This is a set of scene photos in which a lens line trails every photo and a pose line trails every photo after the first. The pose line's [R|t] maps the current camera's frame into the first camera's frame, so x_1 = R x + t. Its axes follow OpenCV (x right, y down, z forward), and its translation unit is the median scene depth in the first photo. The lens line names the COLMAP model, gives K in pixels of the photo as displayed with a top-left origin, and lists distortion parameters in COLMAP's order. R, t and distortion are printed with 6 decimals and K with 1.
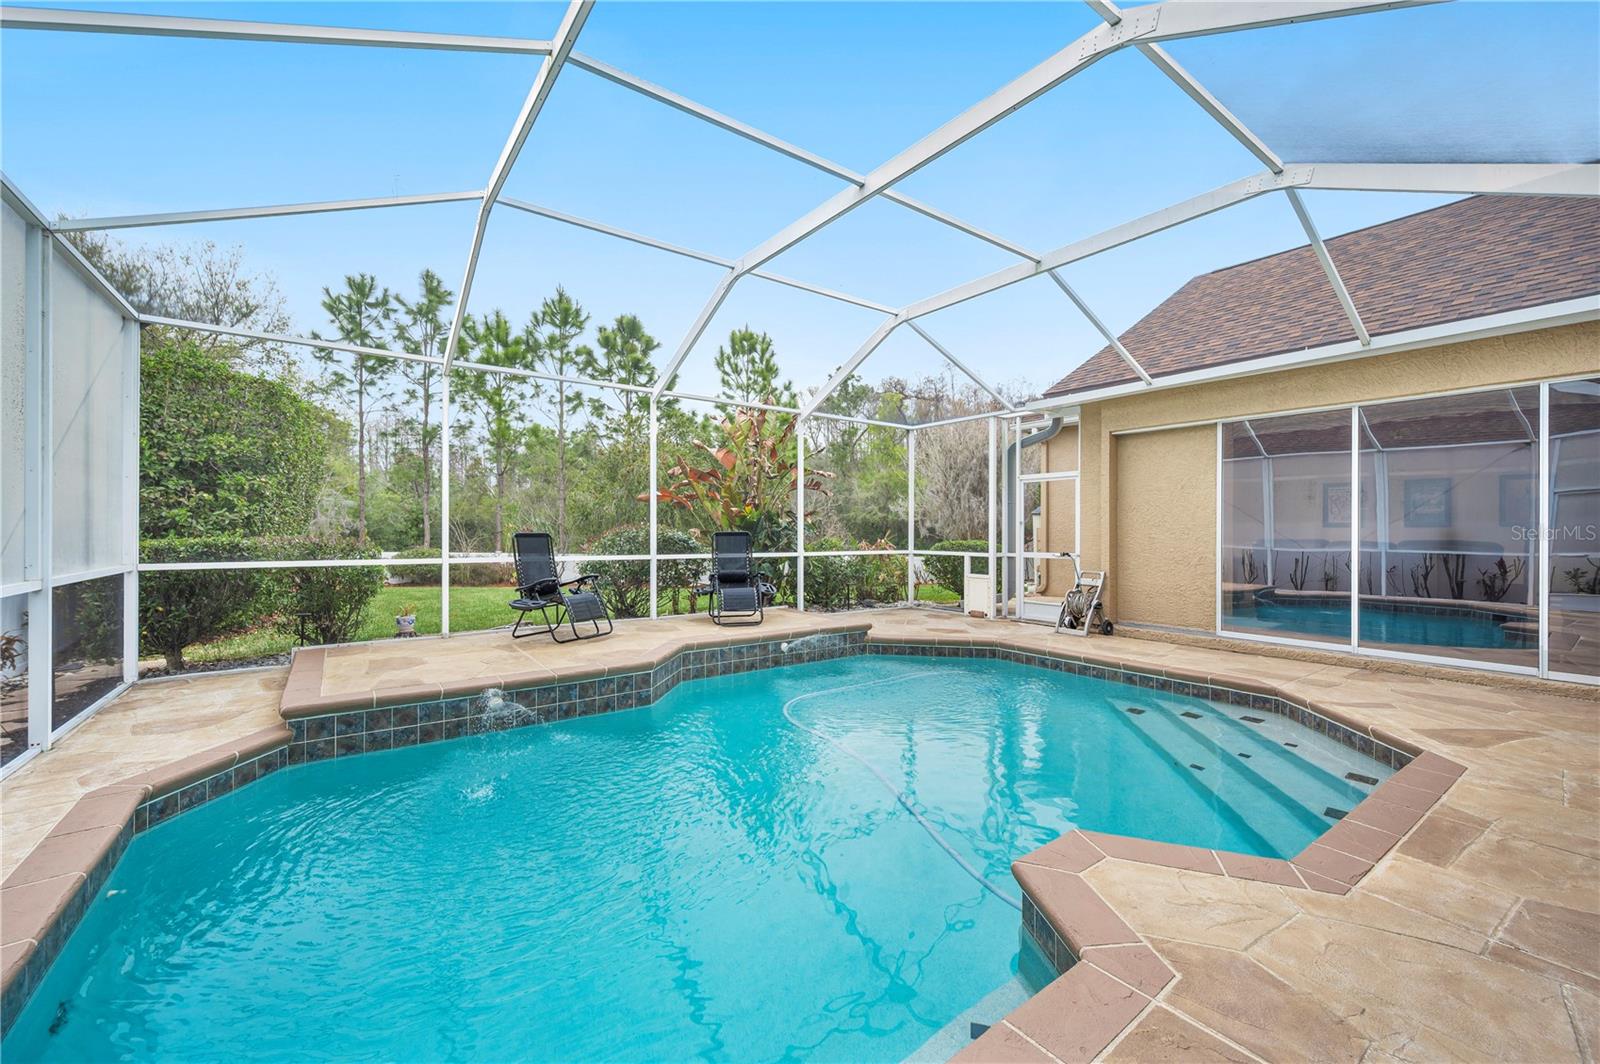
lens RADIAL K [[641.4, 0, 800.7], [0, 641.4, 538.0], [0, 0, 1]] dist [-0.000492, -0.000556]
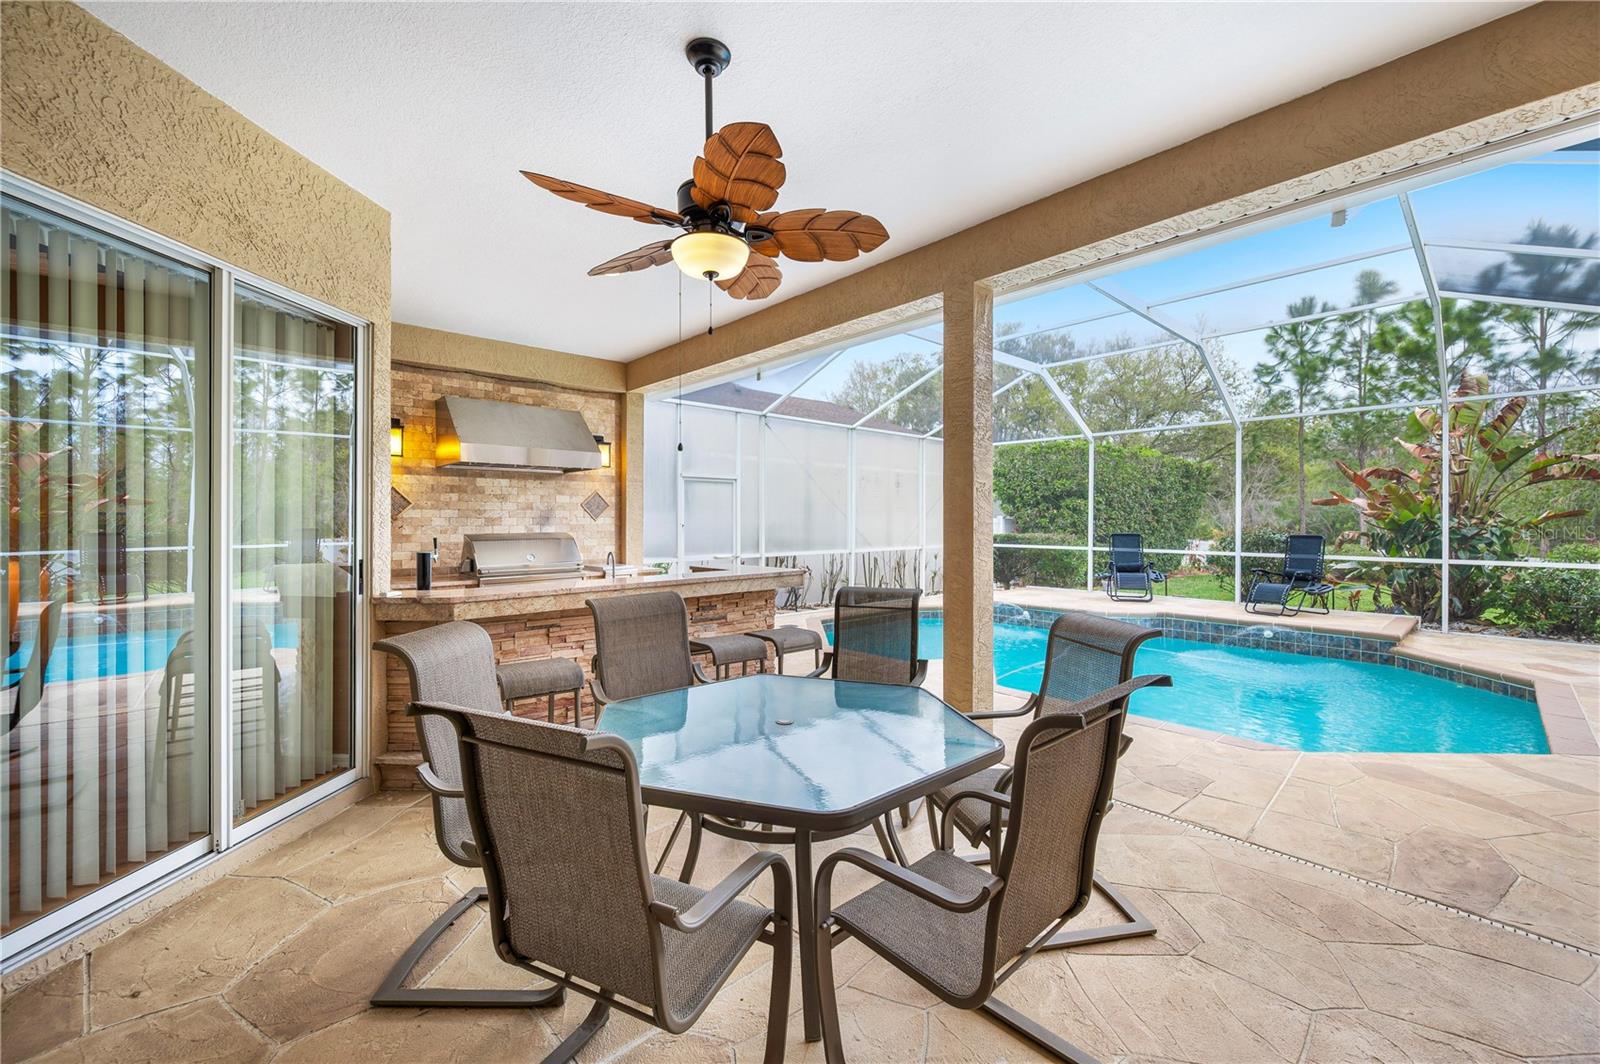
lens RADIAL K [[641.4, 0, 808.5], [0, 641.4, 521.3], [0, 0, 1]] dist [-0.000492, -0.000556]
pose [[0.109142, 0.001531, -0.994025, 0.945982], [-0.002651, 0.999996, 0.001249, -0.035458], [0.994023, 0.002499, 0.109145, 0.014216]]
